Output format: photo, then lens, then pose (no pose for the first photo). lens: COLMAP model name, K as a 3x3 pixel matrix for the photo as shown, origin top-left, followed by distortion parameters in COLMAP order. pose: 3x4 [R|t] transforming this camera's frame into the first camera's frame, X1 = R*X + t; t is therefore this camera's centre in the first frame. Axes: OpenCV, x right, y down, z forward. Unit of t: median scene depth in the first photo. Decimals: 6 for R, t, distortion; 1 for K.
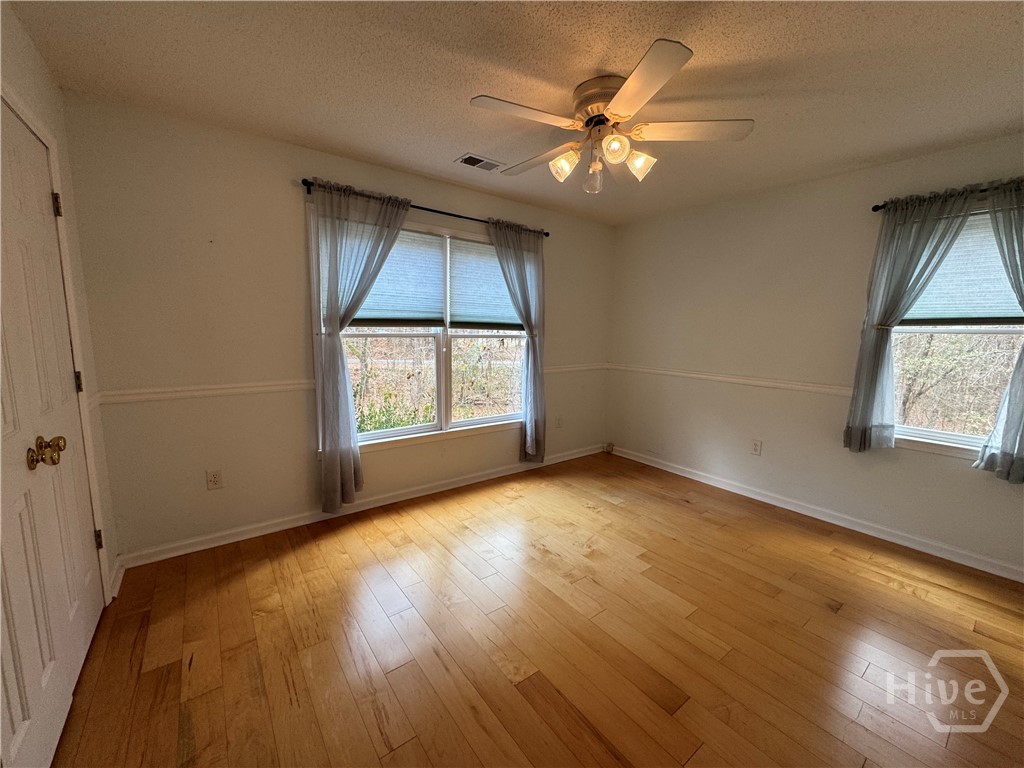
lens RADIAL K [[406.2, 0, 510.4], [0, 406.2, 382.5], [0, 0, 1]] dist [-0.000623, -0.000471]
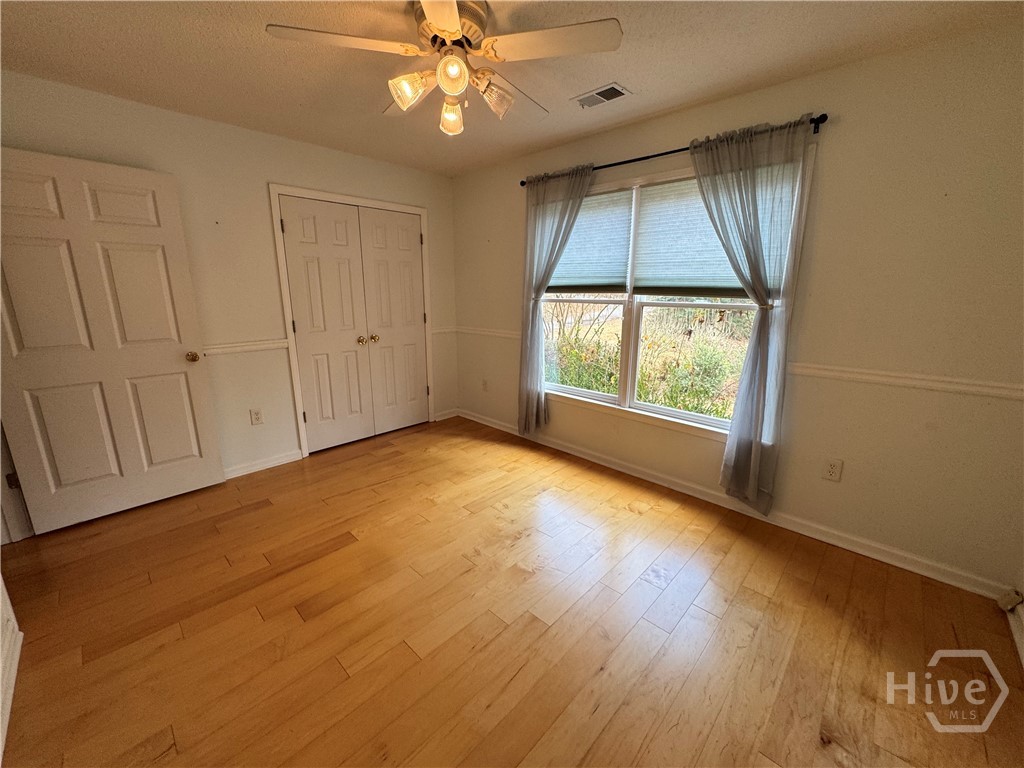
lens RADIAL K [[406.2, 0, 509.2], [0, 406.2, 379.2], [0, 0, 1]] dist [-0.000623, -0.000471]
pose [[0.163624, 0.200674, -0.965897, 0.717919], [-0.132864, 0.974655, 0.179986, -0.079611], [0.977535, 0.098883, 0.186140, 0.612713]]
